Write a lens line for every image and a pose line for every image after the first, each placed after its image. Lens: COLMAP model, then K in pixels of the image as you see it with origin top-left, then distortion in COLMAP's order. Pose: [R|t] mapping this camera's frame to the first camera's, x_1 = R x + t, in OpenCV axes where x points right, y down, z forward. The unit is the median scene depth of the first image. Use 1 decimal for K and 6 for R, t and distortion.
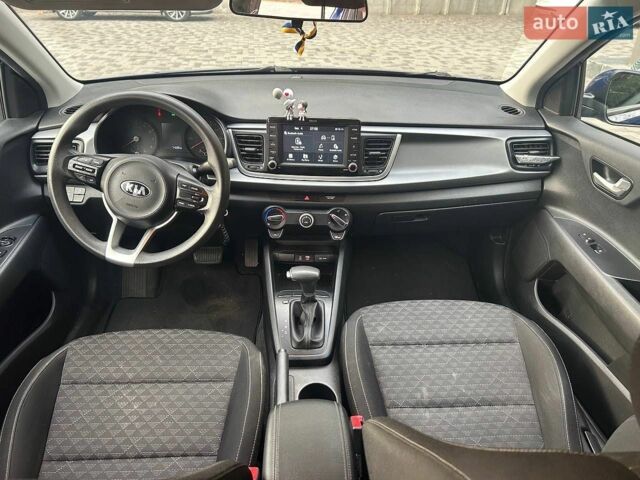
lens RADIAL K [[478.0, 0, 320.0], [0, 478.0, 240.0], [0, 0, 1]] dist [0.119268, -0.091115]
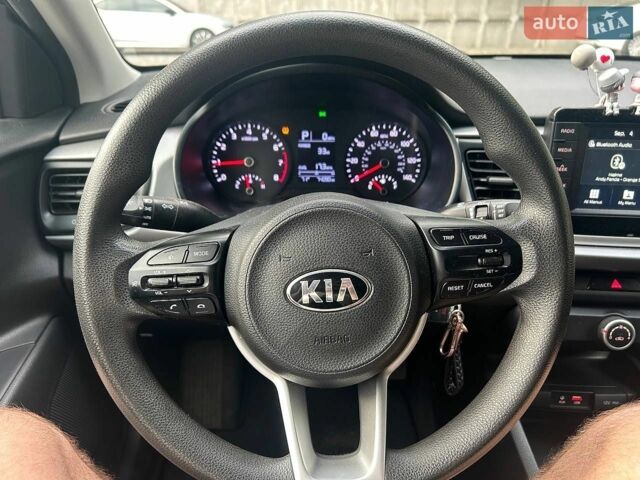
lens RADIAL K [[478.0, 0, 320.0], [0, 478.0, 240.0], [0, 0, 1]] dist [0.119268, -0.091115]
pose [[0.999968, 0.006510, -0.004568, -0.317897], [-0.006847, 0.996934, -0.077948, -0.093538], [0.004046, 0.077977, 0.996947, 0.536742]]
